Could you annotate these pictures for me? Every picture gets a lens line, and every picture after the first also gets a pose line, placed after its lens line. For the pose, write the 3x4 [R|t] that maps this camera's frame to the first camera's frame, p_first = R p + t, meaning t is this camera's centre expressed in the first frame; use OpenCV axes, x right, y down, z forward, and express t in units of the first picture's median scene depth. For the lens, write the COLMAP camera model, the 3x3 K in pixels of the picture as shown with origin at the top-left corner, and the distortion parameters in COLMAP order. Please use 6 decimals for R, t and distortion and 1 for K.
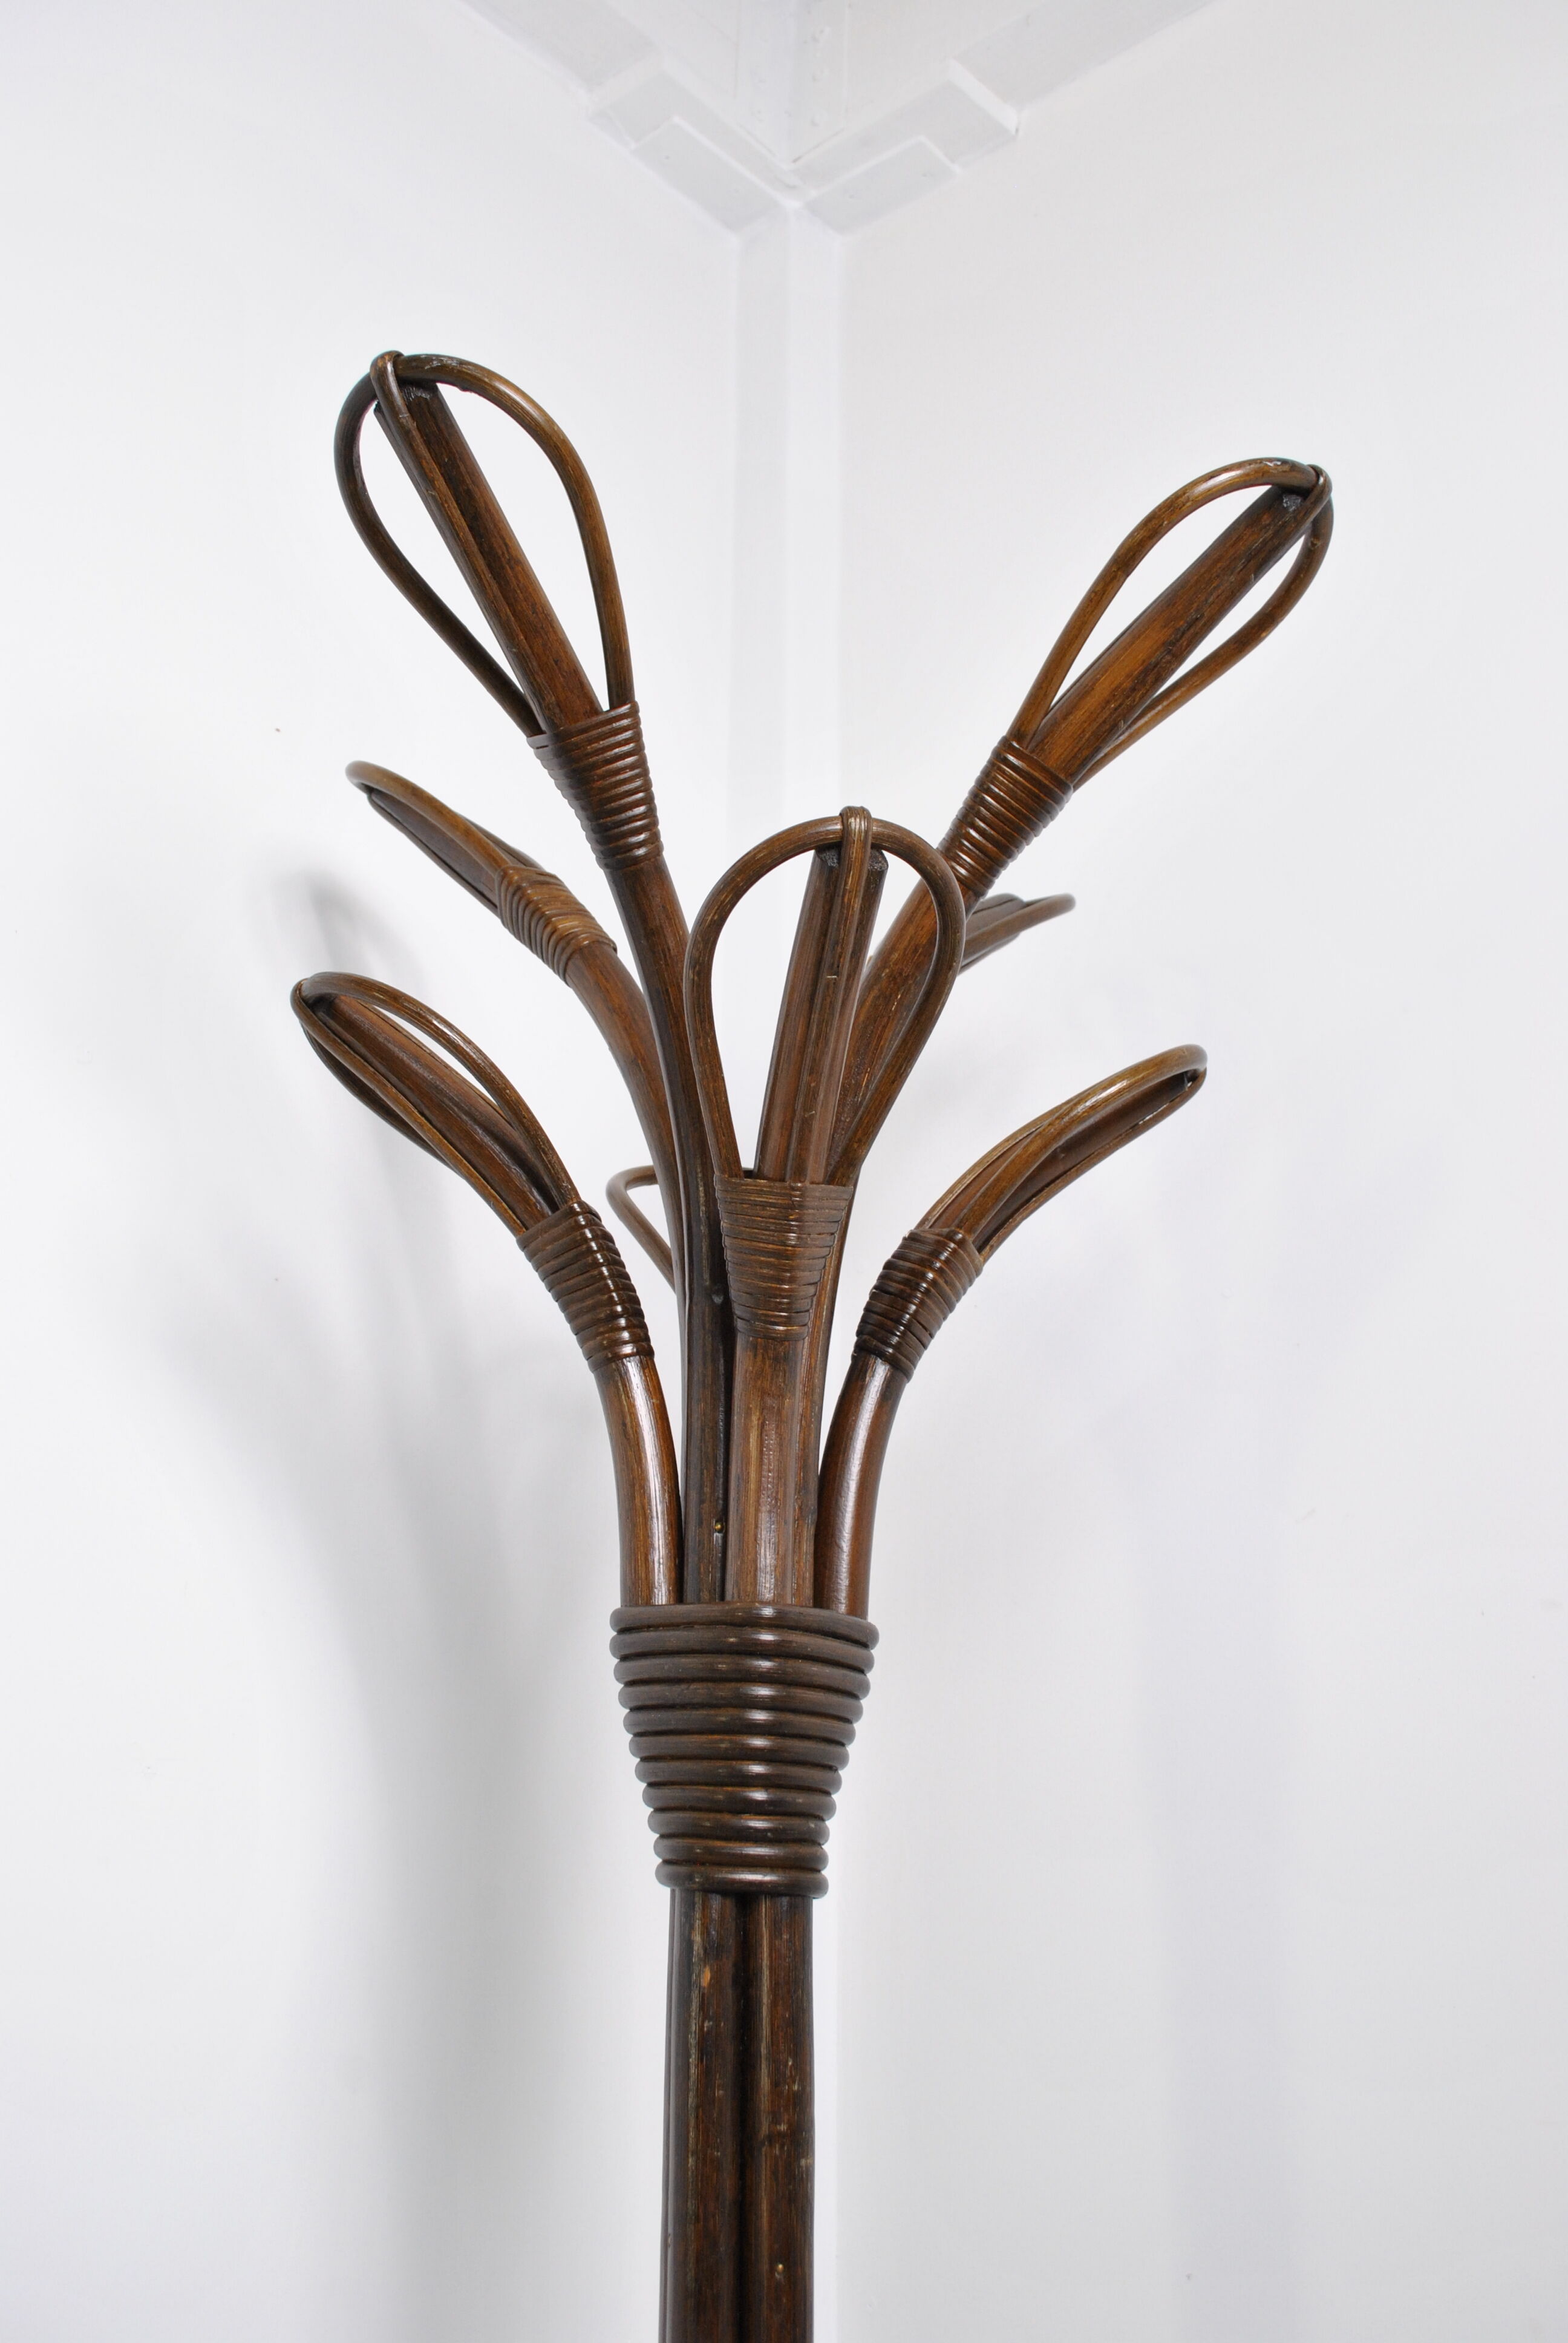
lens RADIAL K [[2312.2, 0, 820.6], [0, 2312.2, 1167.8], [0, 0, 1]] dist [-0.057372, -0.000029]
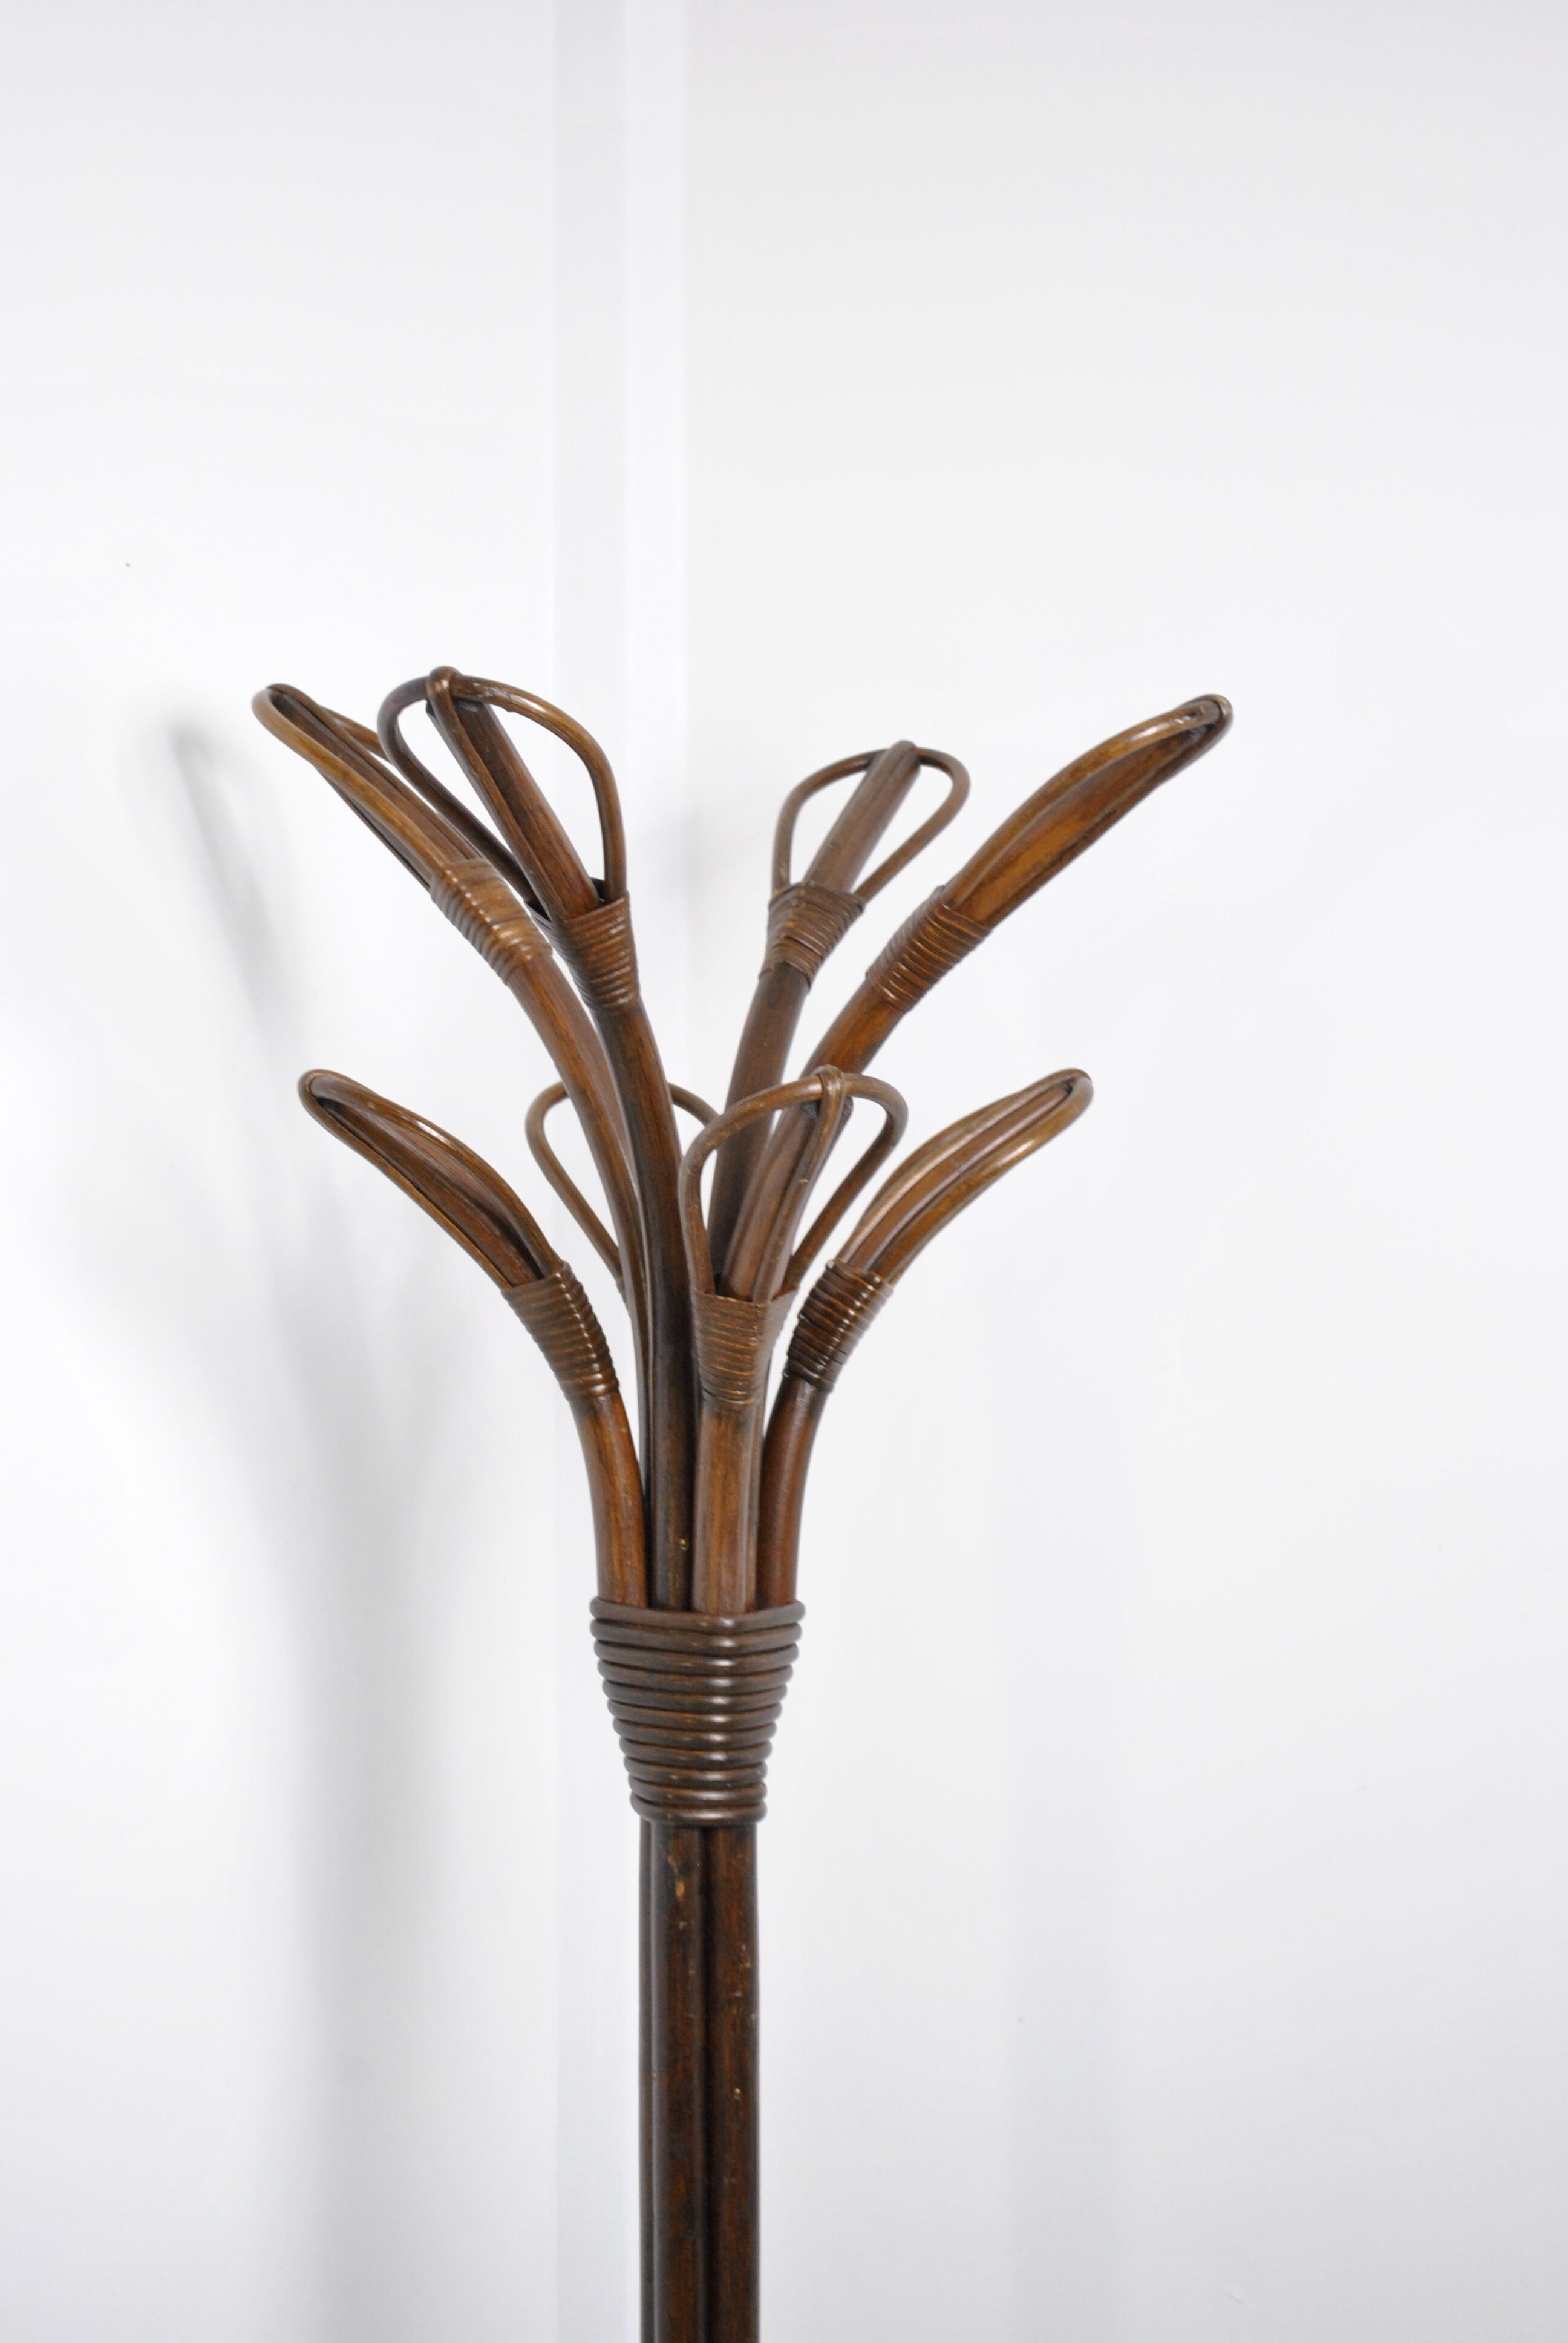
lens RADIAL K [[4478.6, 0, 784.0], [0, 4478.6, 1171.5], [0, 0, 1]] dist [0.013563, 0.050913]
pose [[0.992660, -0.009111, 0.120598, -0.273648], [-0.034730, 0.933684, 0.356409, -0.872874], [-0.115847, -0.357982, 0.926514, -1.136962]]
